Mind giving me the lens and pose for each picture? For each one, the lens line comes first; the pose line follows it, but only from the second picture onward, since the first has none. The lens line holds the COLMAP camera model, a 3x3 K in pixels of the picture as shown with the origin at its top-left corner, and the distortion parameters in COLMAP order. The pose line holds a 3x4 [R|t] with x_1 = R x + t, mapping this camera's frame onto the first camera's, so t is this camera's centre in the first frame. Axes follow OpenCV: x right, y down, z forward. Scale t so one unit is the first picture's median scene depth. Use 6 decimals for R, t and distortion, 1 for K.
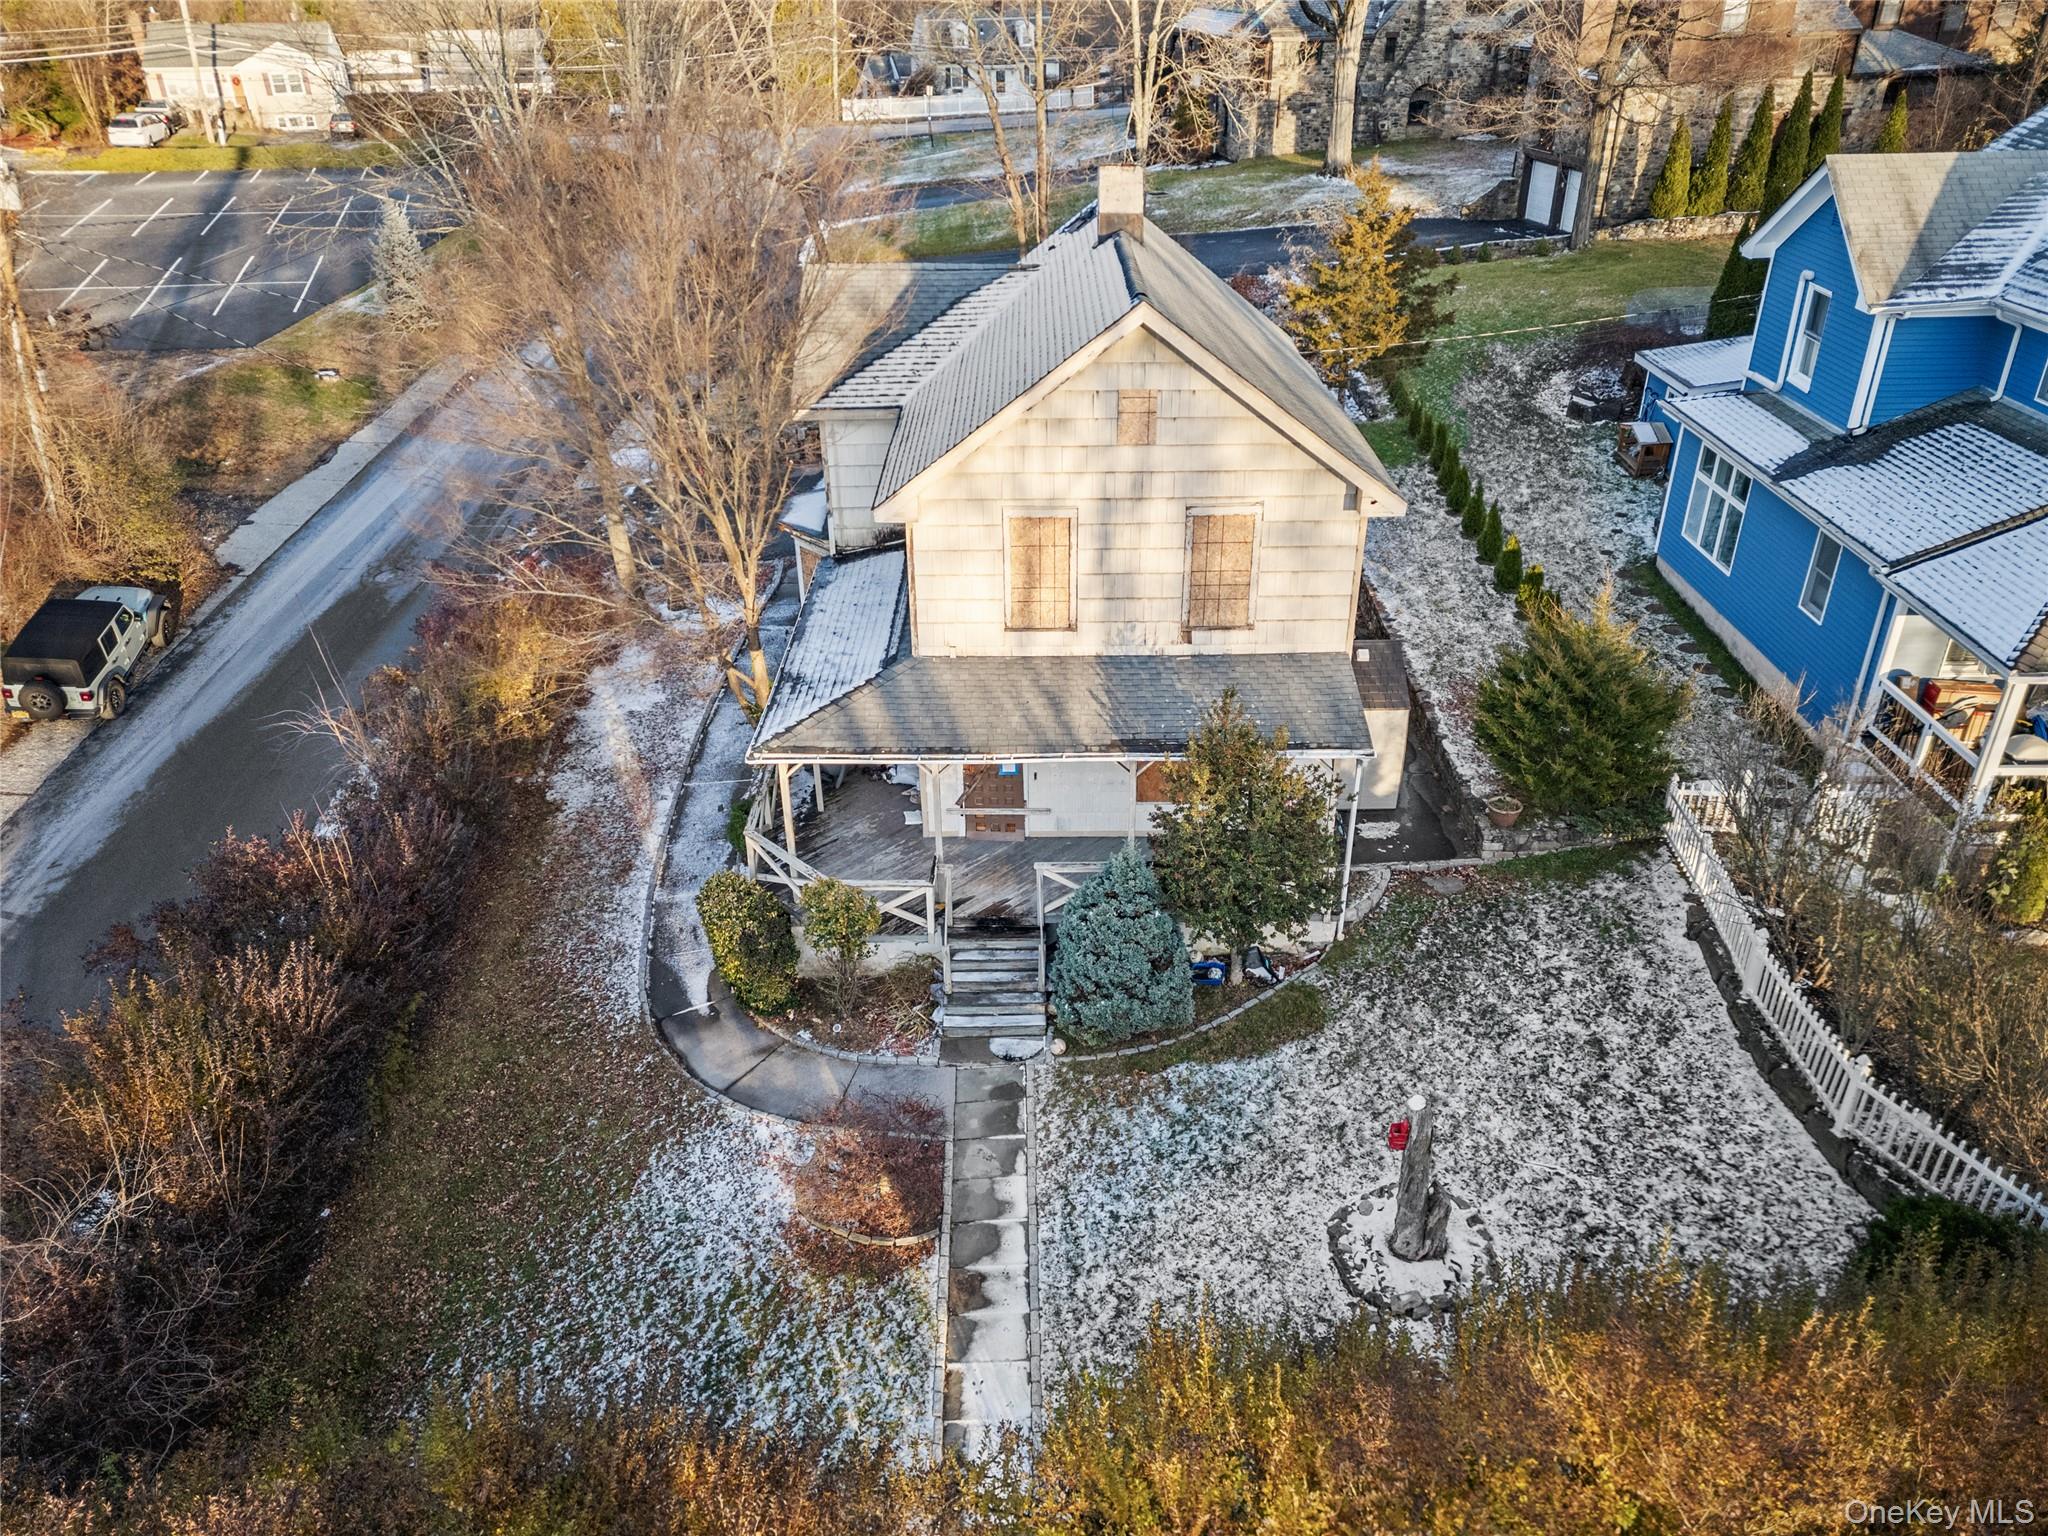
lens RADIAL K [[1461.5, 0, 1040.6], [0, 1461.5, 755.5], [0, 0, 1]] dist [0.082340, -0.080957]
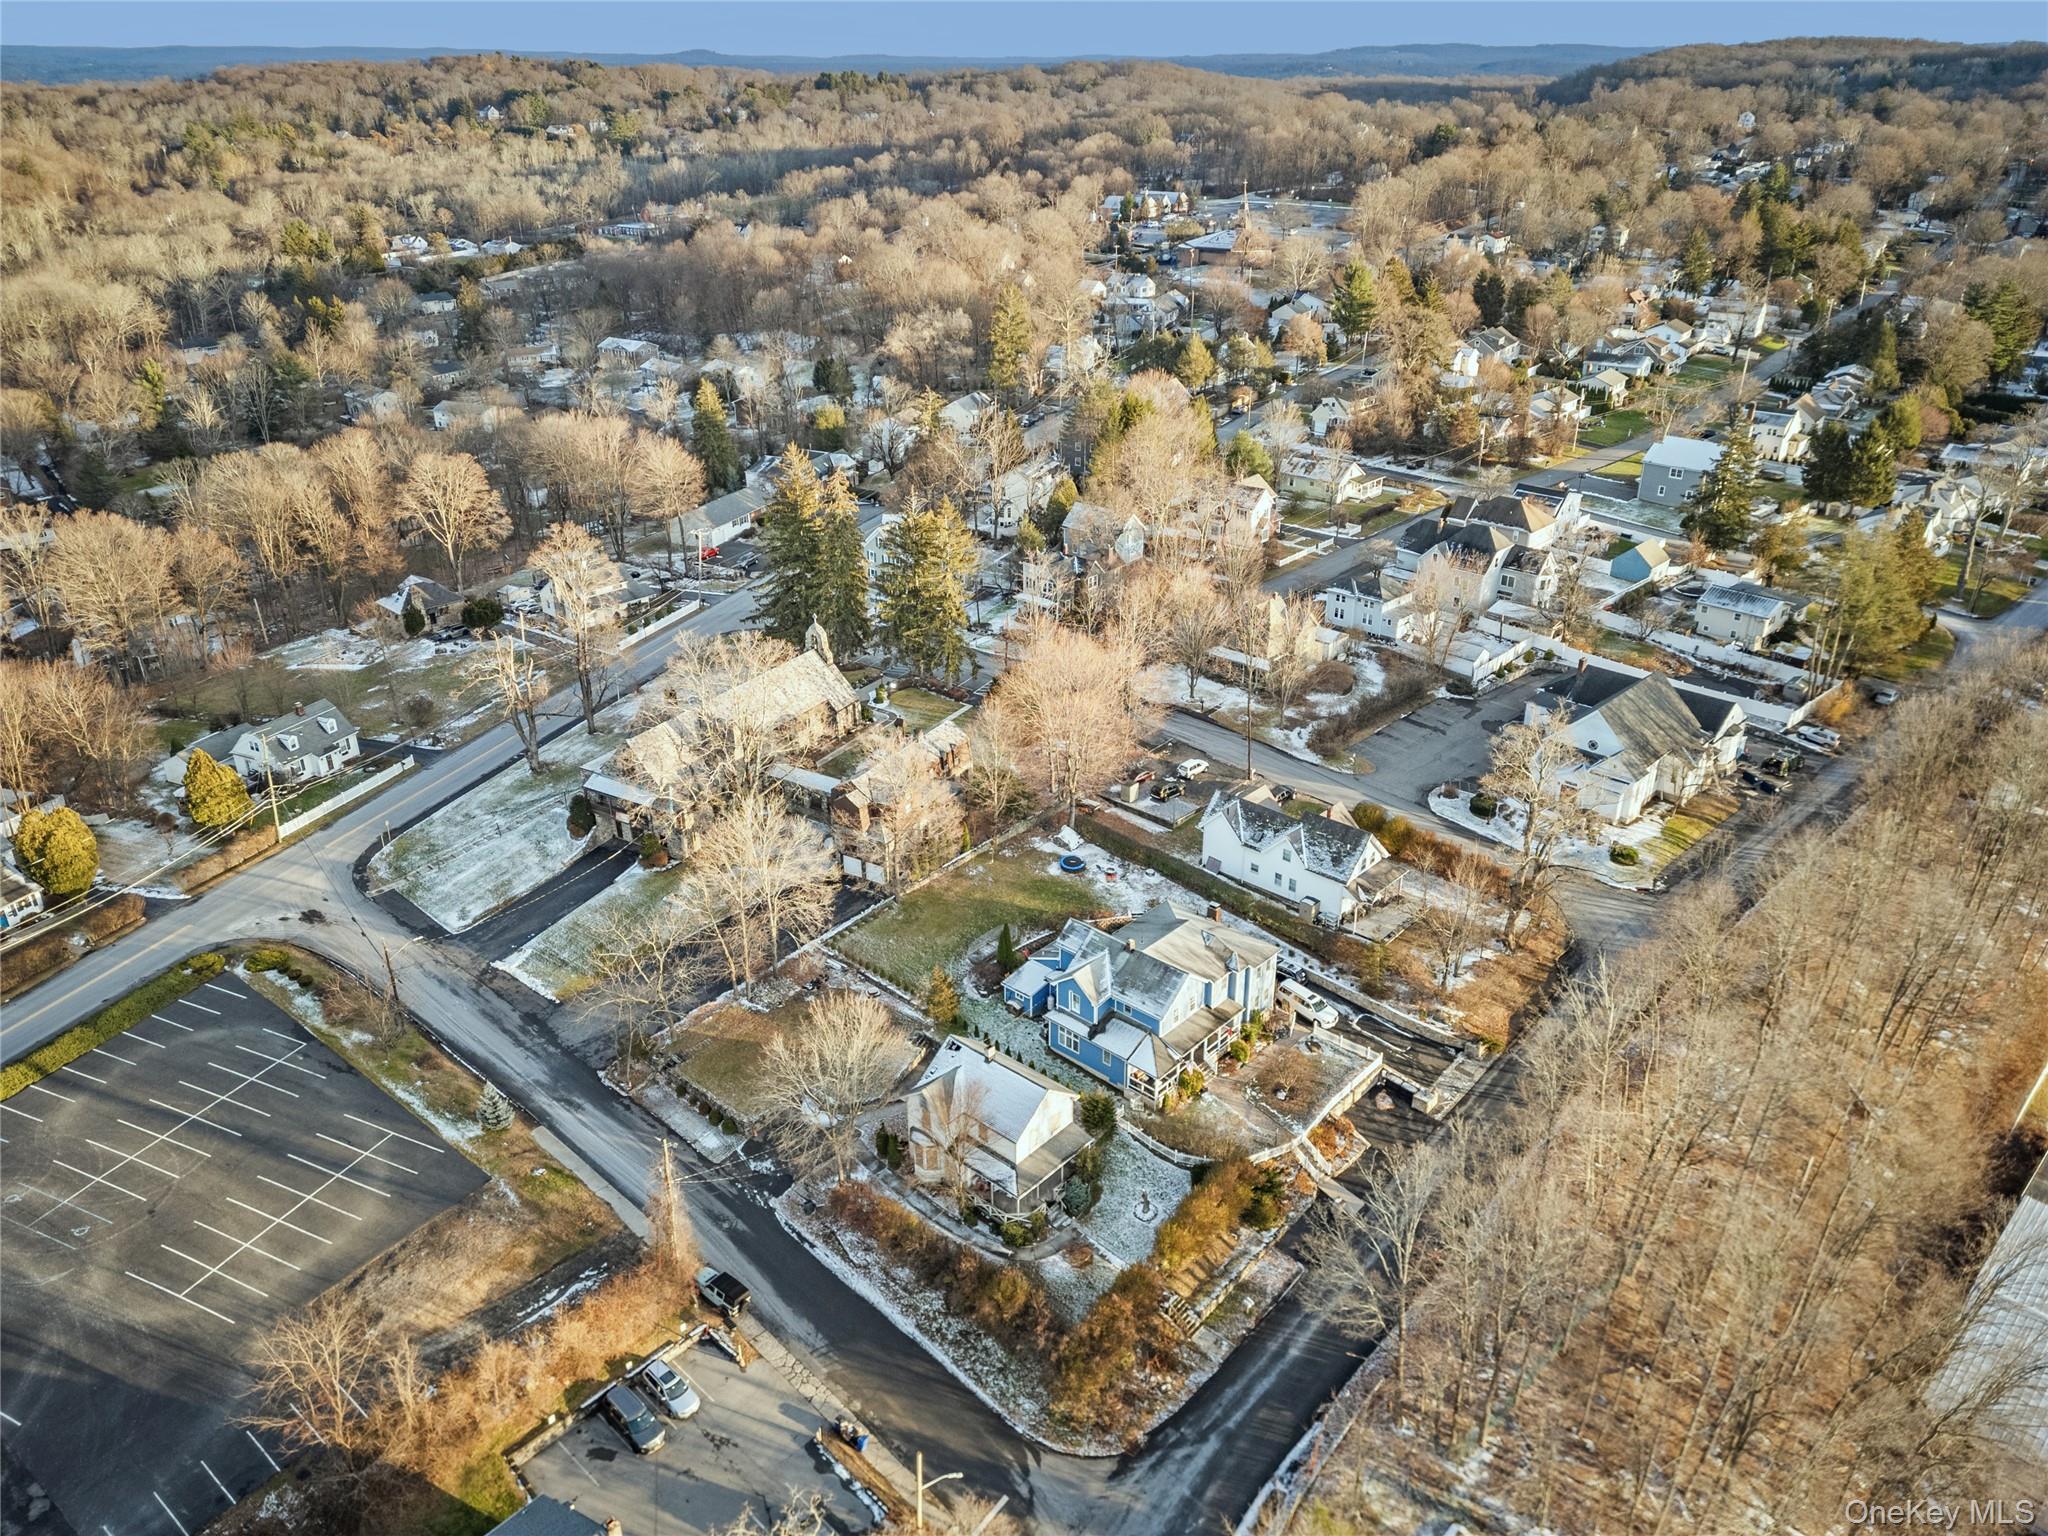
lens RADIAL K [[1429.2, 0, 1032.9], [0, 1429.2, 760.6], [0, 0, 1]] dist [0.085601, -0.085404]
pose [[0.660180, -0.310240, 0.684042, -3.112416], [0.353359, 0.931919, 0.081630, -1.810488], [-0.662797, 0.187823, 0.724860, -2.989872]]
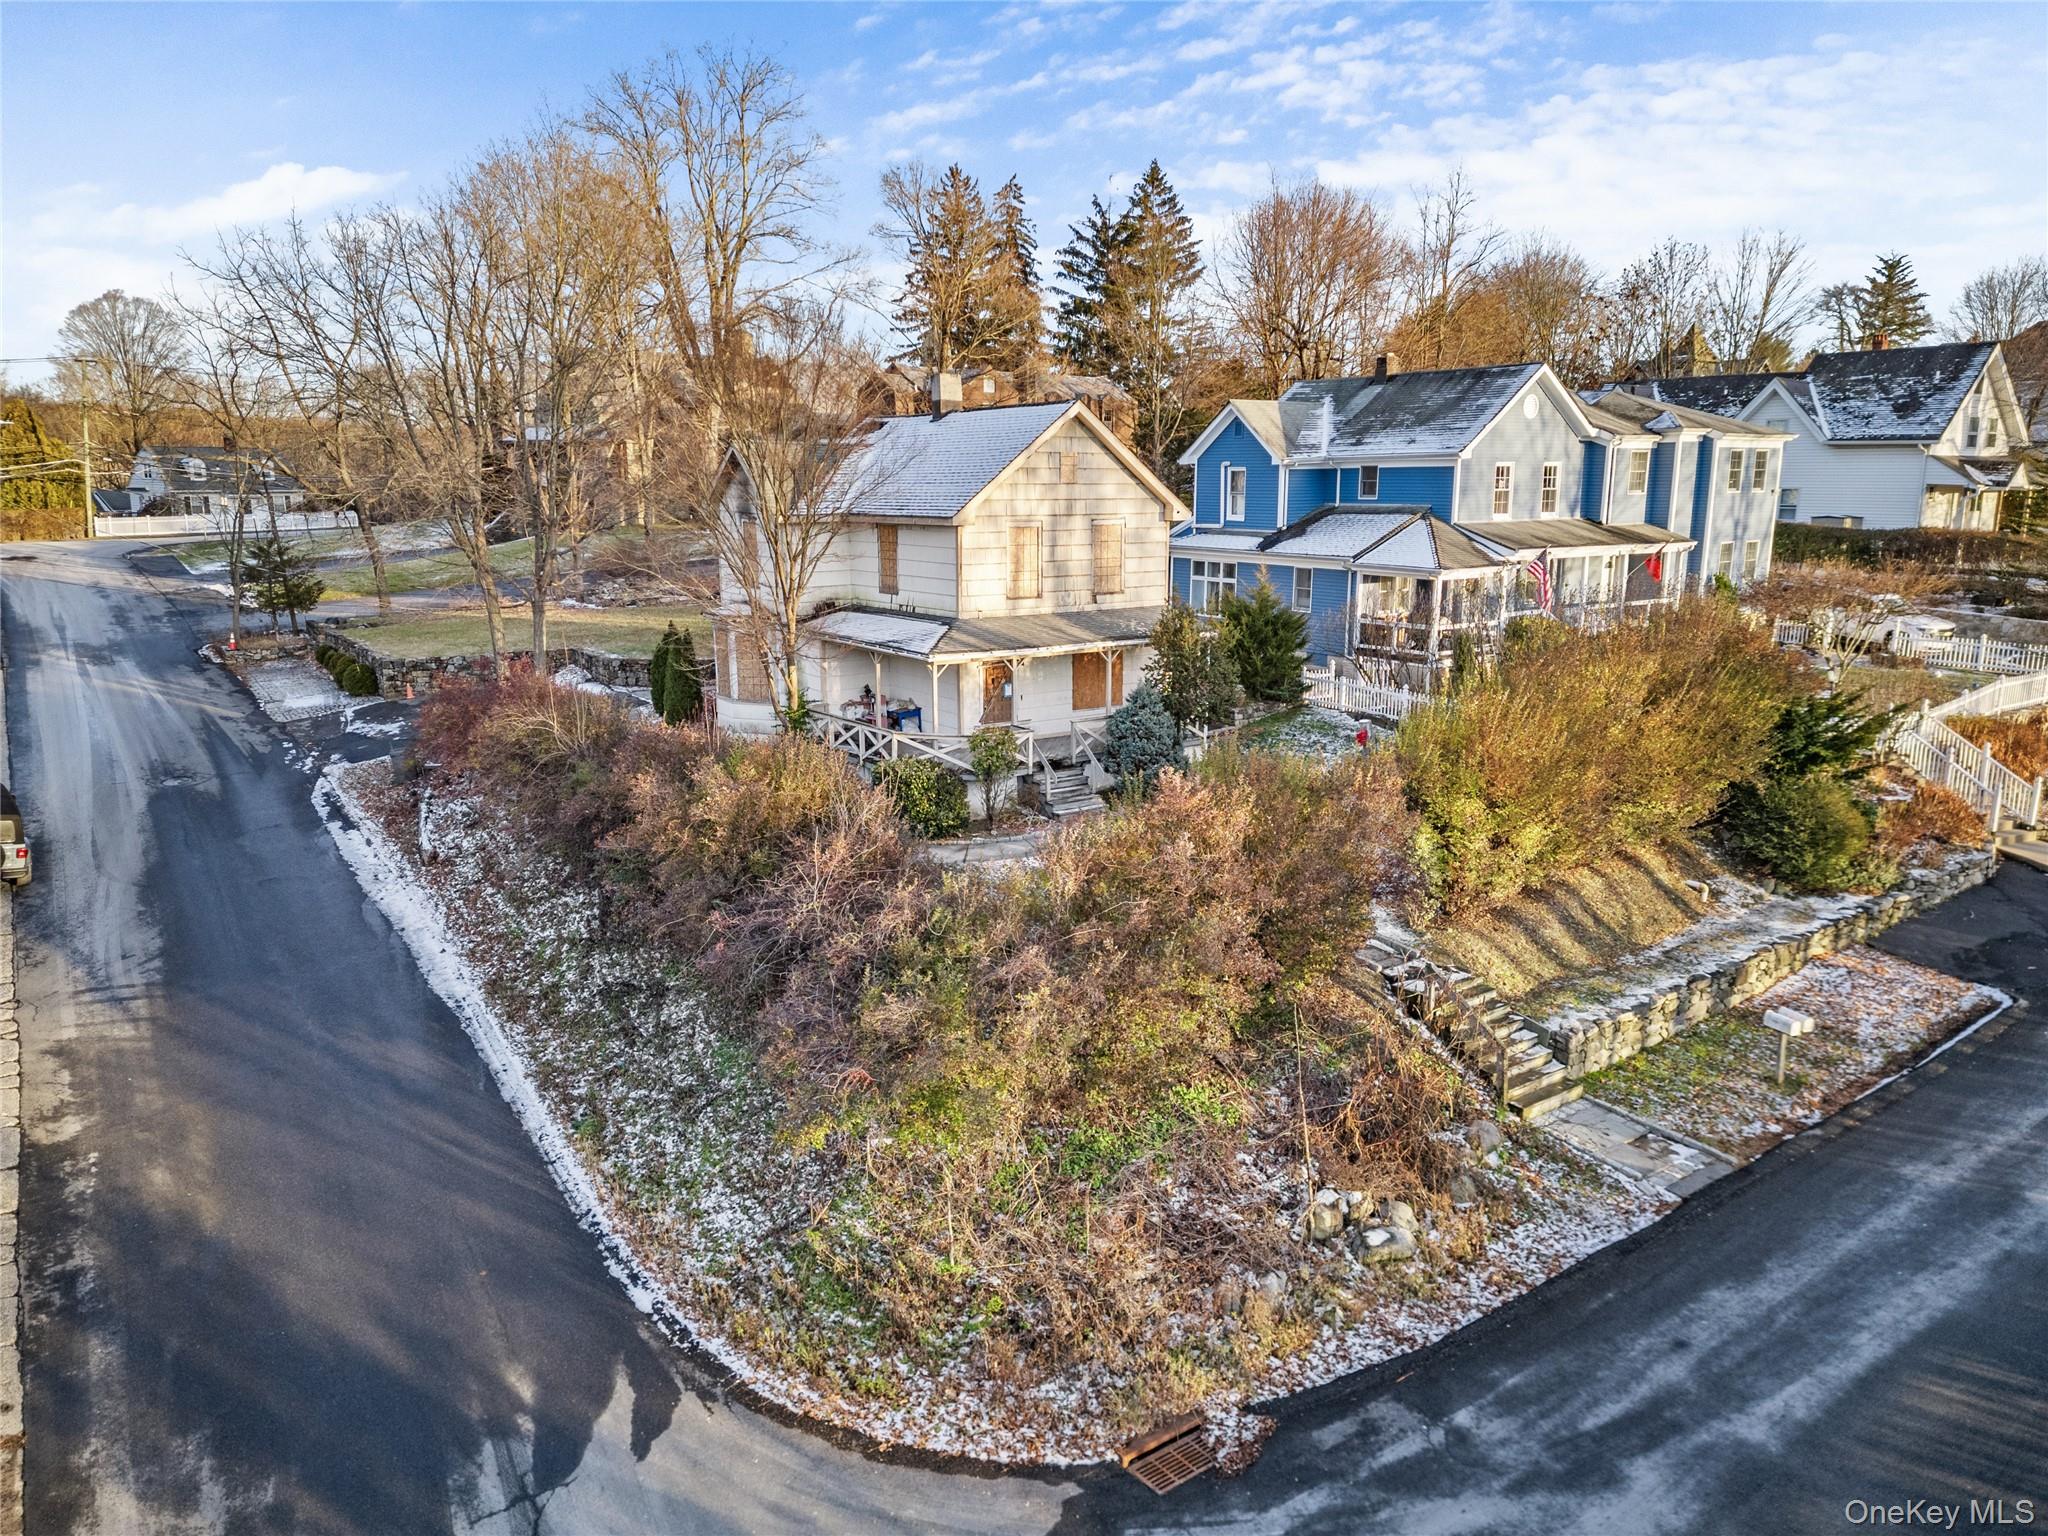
lens RADIAL K [[1429.2, 0, 1032.9], [0, 1429.2, 760.6], [0, 0, 1]] dist [0.085601, -0.085404]
pose [[0.817721, -0.102151, 0.566479, -0.961227], [0.266957, 0.939191, -0.215995, 0.456602], [-0.509968, 0.327849, 0.795266, -0.251184]]
